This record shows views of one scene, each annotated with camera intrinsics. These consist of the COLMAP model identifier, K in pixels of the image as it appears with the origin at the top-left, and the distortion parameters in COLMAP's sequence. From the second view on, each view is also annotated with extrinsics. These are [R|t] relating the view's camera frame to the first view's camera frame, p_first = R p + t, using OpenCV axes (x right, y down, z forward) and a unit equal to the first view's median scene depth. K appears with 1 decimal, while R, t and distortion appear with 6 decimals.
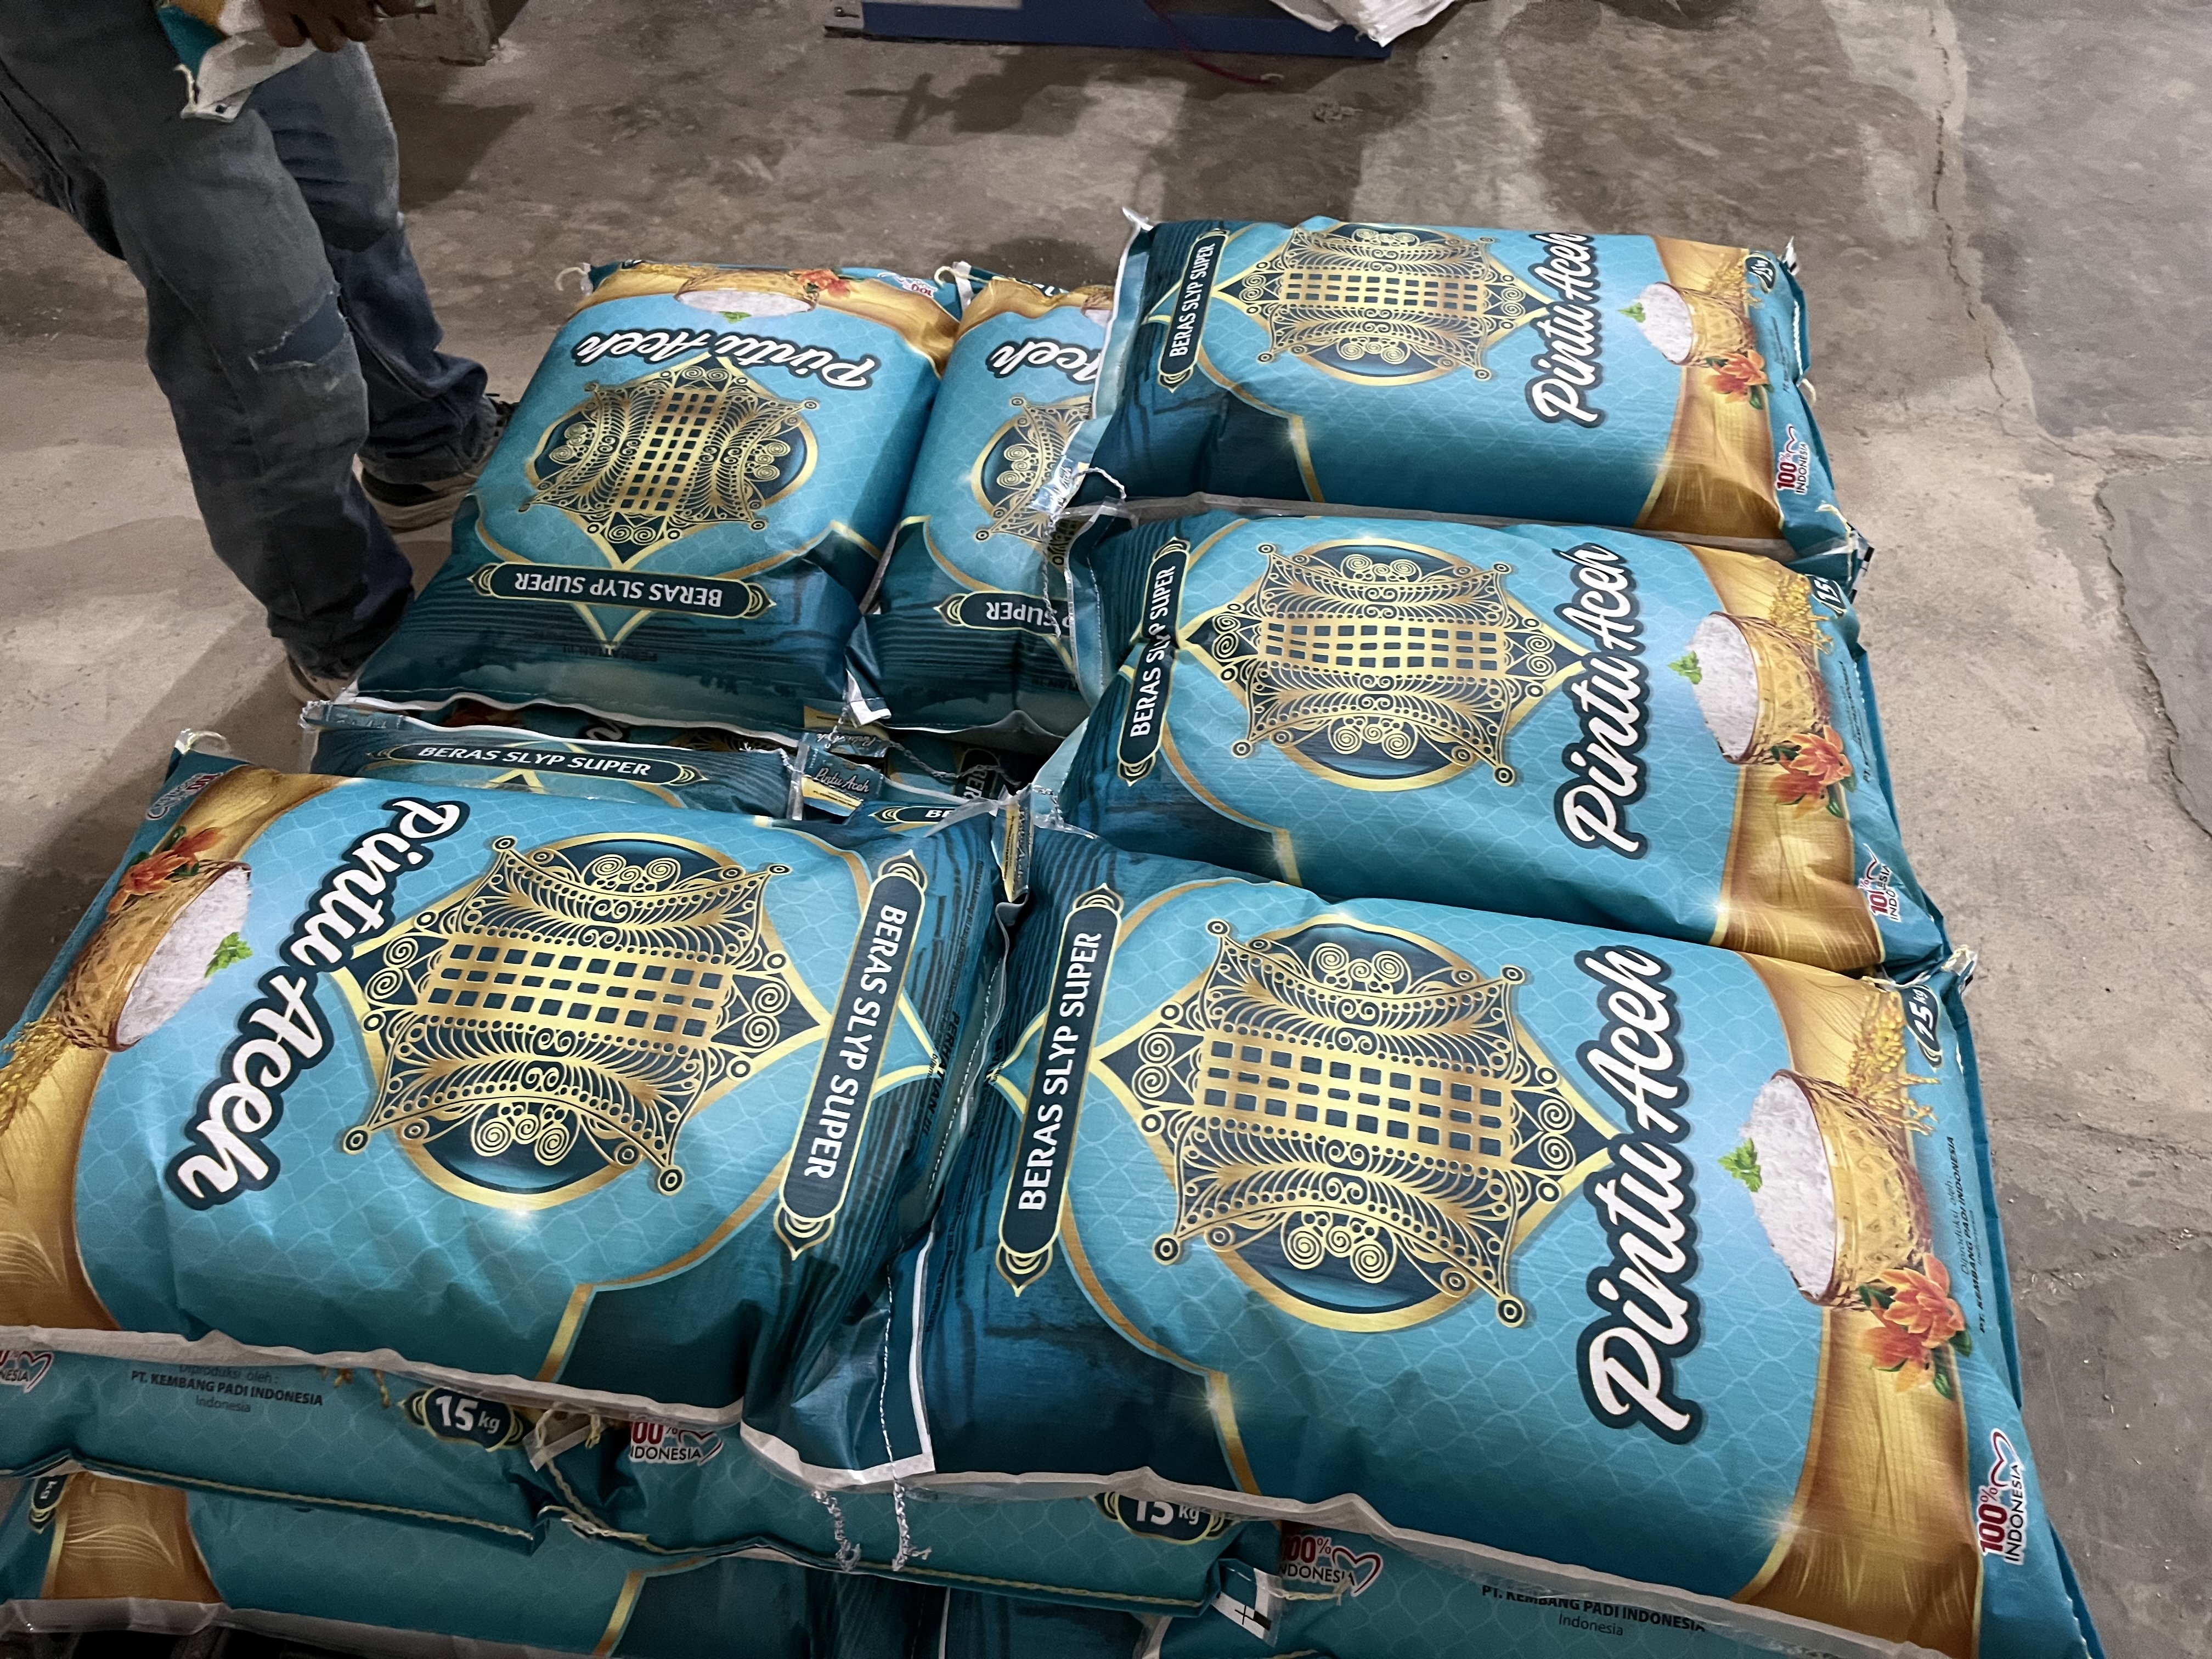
lens RADIAL K [[1603.8, 0, 1106.0], [0, 1603.8, 829.5], [0, 0, 1]] dist [0.005828, -0.062212]
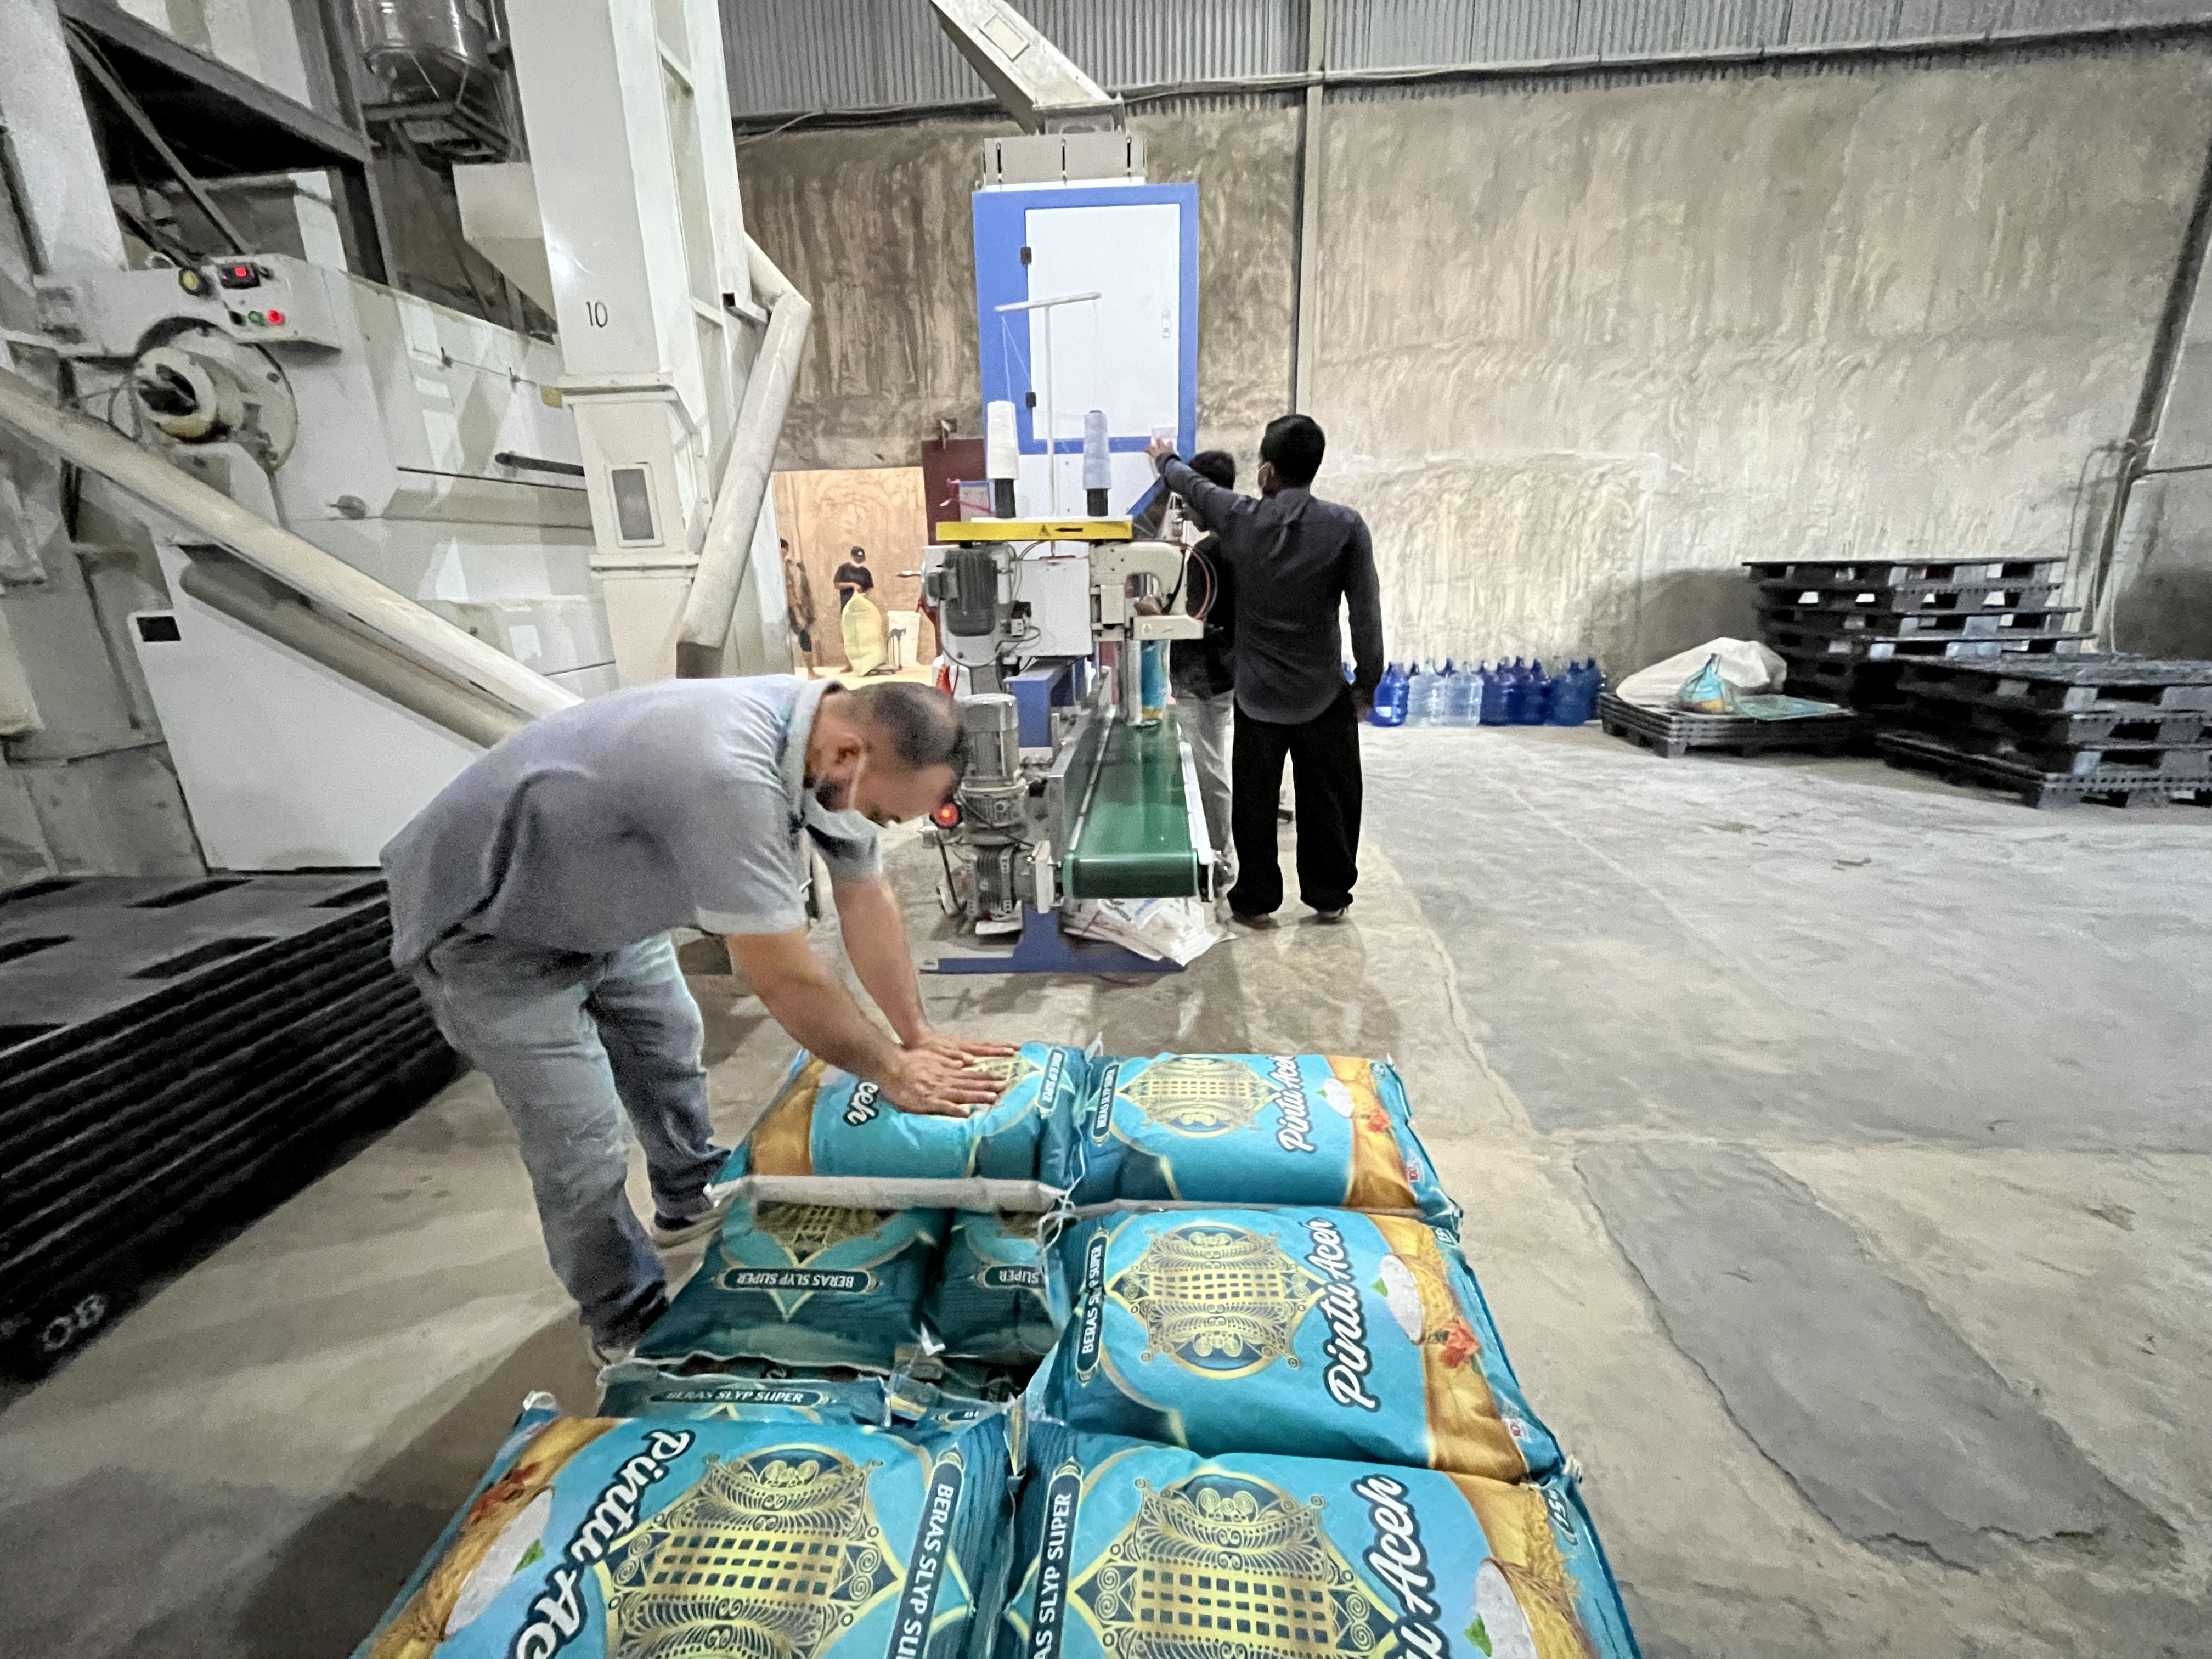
lens RADIAL K [[882.5, 0, 1106.0], [0, 882.5, 829.5], [0, 0, 1]] dist [-0.010337, 0.000565]
pose [[0.997028, -0.043094, 0.063858, 0.004586], [0.070971, 0.836246, -0.543742, -0.013926], [-0.029969, 0.546658, 0.836819, -0.141842]]
